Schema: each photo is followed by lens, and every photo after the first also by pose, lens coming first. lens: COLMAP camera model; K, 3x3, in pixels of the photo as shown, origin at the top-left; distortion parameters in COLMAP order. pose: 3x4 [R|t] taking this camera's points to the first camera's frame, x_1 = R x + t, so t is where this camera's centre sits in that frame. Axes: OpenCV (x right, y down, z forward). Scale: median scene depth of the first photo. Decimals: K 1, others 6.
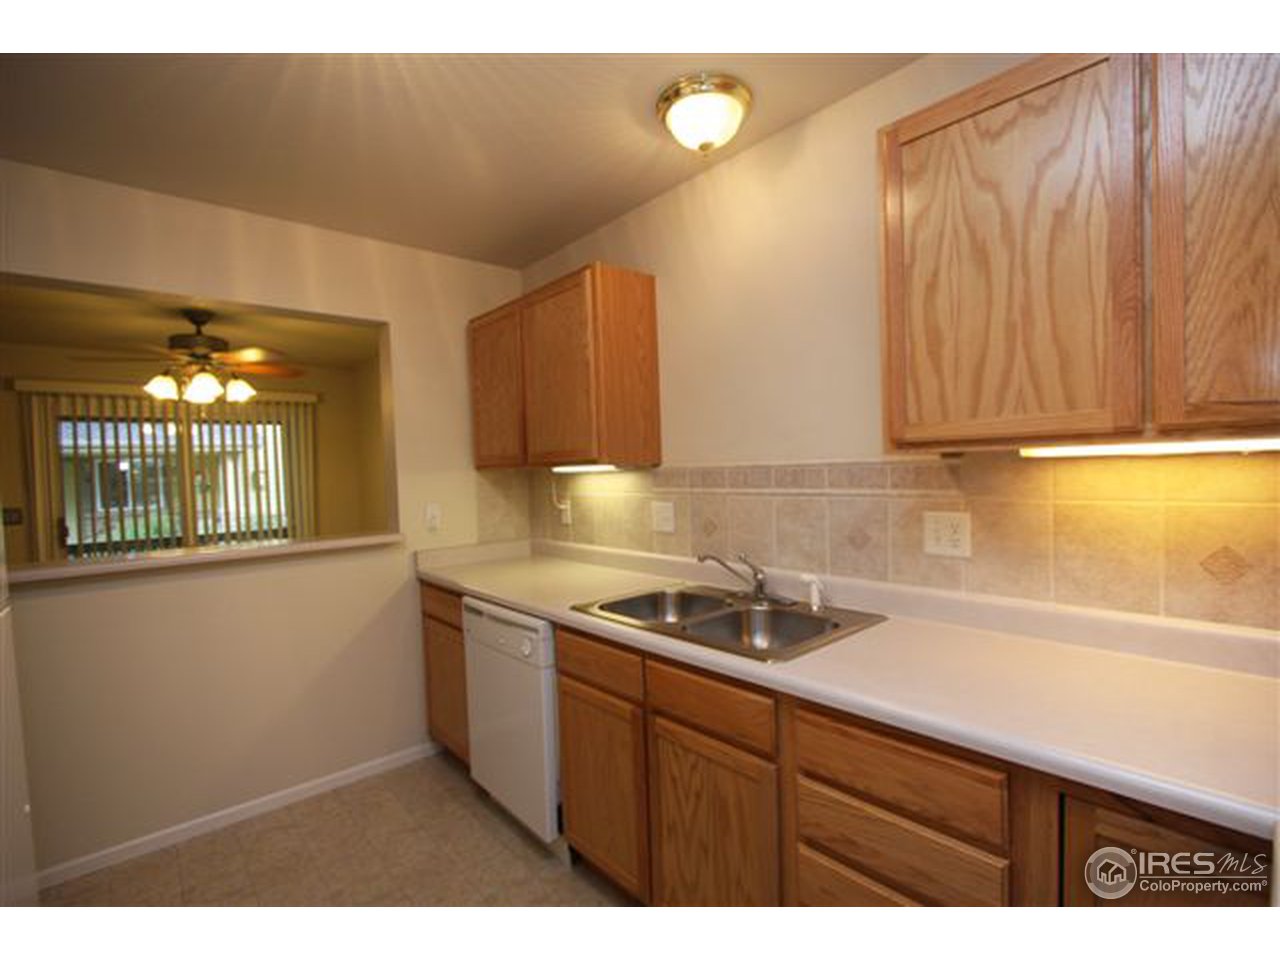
lens RADIAL K [[597.1, 0, 640.0], [0, 597.1, 480.0], [0, 0, 1]] dist [-0.001718, -0.000196]
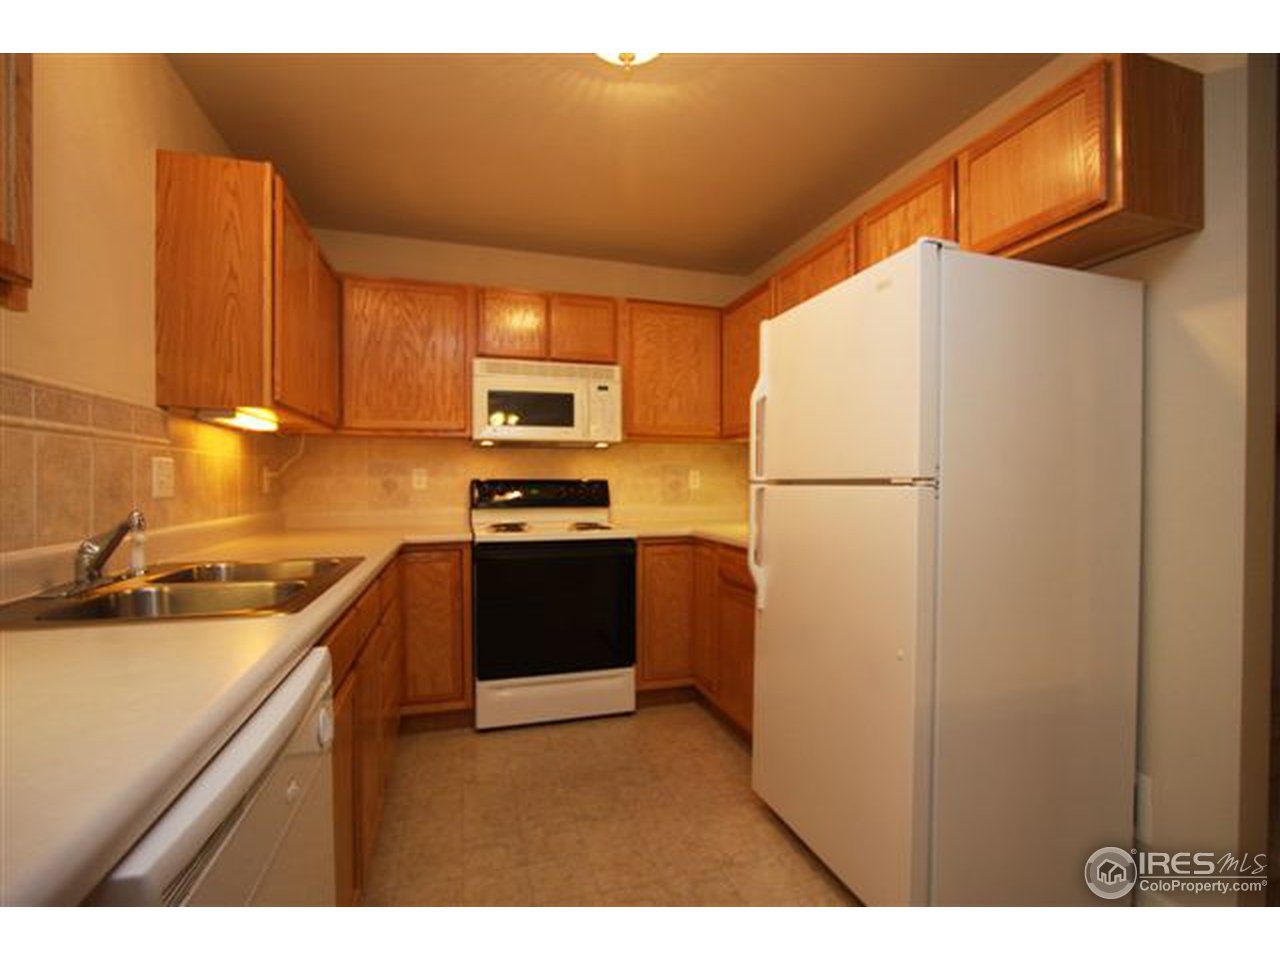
lens RADIAL K [[597.1, 0, 640.0], [0, 597.1, 480.0], [0, 0, 1]] dist [-0.001718, -0.000196]
pose [[-0.906015, 0.037600, 0.421571, -0.606808], [0.042703, 0.999084, 0.002666, 0.103398], [-0.421085, 0.020417, -0.906791, 1.303561]]
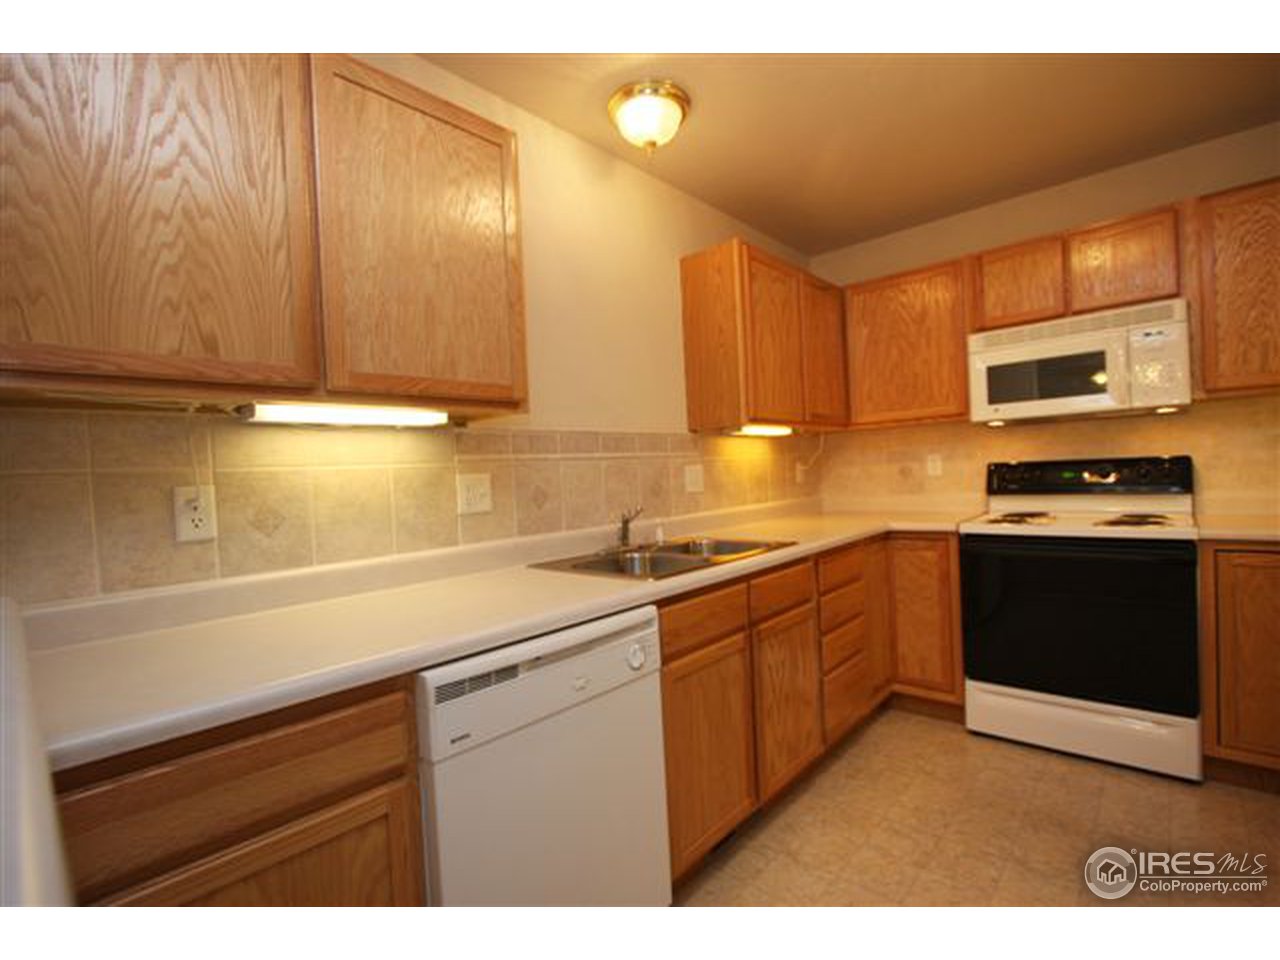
lens RADIAL K [[592.0, 0, 648.5], [0, 592.0, 474.4], [0, 0, 1]] dist [-0.000340, -0.000577]
pose [[-0.116328, 0.038184, 0.992477, -0.878181], [0.076303, 0.996651, -0.029401, 0.092838], [-0.990276, 0.072308, -0.118852, 1.052106]]
